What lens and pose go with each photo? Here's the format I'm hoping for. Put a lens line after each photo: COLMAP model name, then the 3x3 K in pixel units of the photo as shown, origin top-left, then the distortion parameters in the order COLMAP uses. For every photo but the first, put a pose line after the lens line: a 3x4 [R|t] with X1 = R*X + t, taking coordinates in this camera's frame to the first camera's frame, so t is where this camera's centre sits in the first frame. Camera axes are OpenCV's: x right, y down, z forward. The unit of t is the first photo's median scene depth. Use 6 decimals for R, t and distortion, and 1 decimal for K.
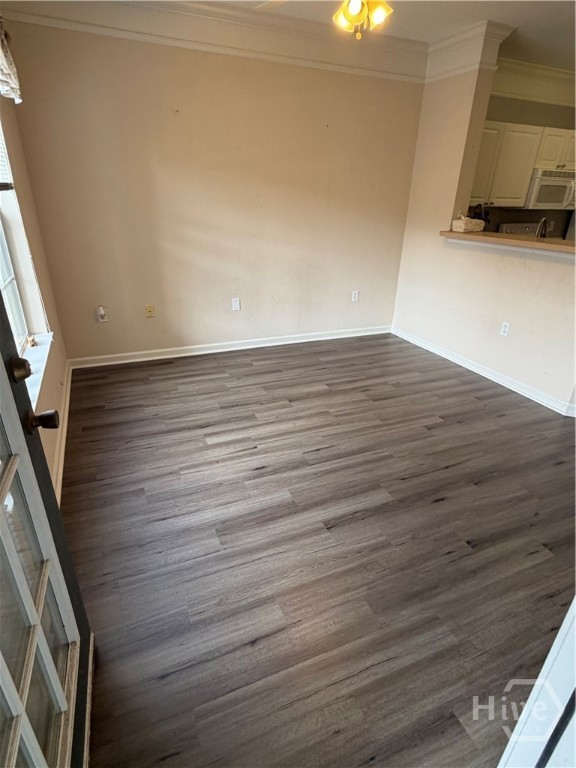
lens RADIAL K [[417.4, 0, 286.3], [0, 417.4, 384.5], [0, 0, 1]] dist [-0.000533, -0.001087]
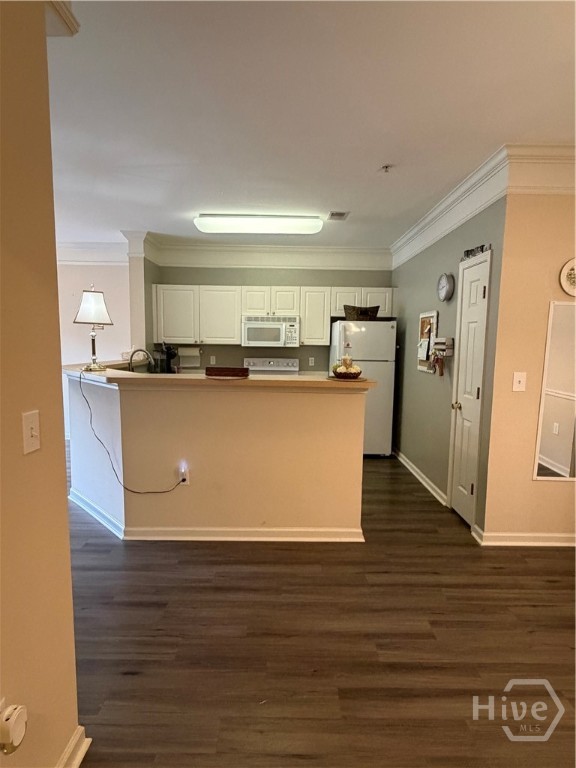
lens RADIAL K [[417.4, 0, 291.0], [0, 417.4, 384.1], [0, 0, 1]] dist [-0.000533, -0.001087]
pose [[0.925695, 0.030385, -0.377049, 1.586299], [-0.153602, 0.941086, -0.301271, 0.027229], [0.345682, 0.336801, 0.875825, 0.053390]]
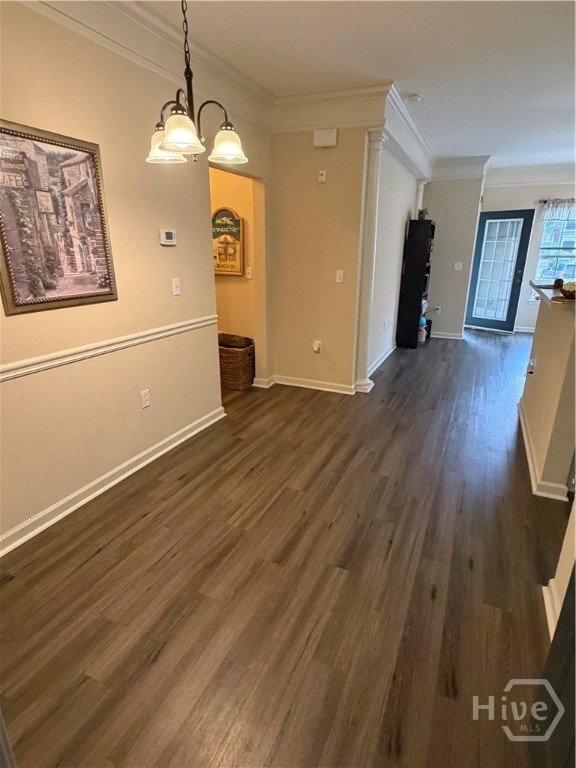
lens RADIAL K [[417.4, 0, 287.0], [0, 417.4, 387.8], [0, 0, 1]] dist [-0.000533, -0.001087]
pose [[-0.737967, 0.189602, -0.647654, 2.201722], [-0.303961, 0.763463, 0.569852, -0.398597], [0.602505, 0.617394, -0.505780, 1.005307]]
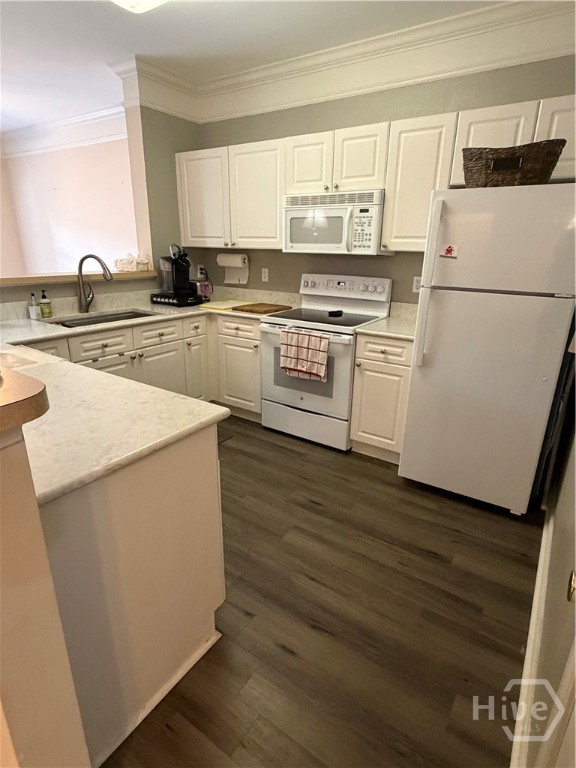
lens RADIAL K [[417.4, 0, 285.6], [0, 417.4, 387.4], [0, 0, 1]] dist [-0.000533, -0.001087]
pose [[0.542191, 0.260278, -0.798927, 1.630225], [-0.354978, 0.932751, 0.062970, -0.347873], [0.761590, 0.249460, 0.598122, 0.876007]]
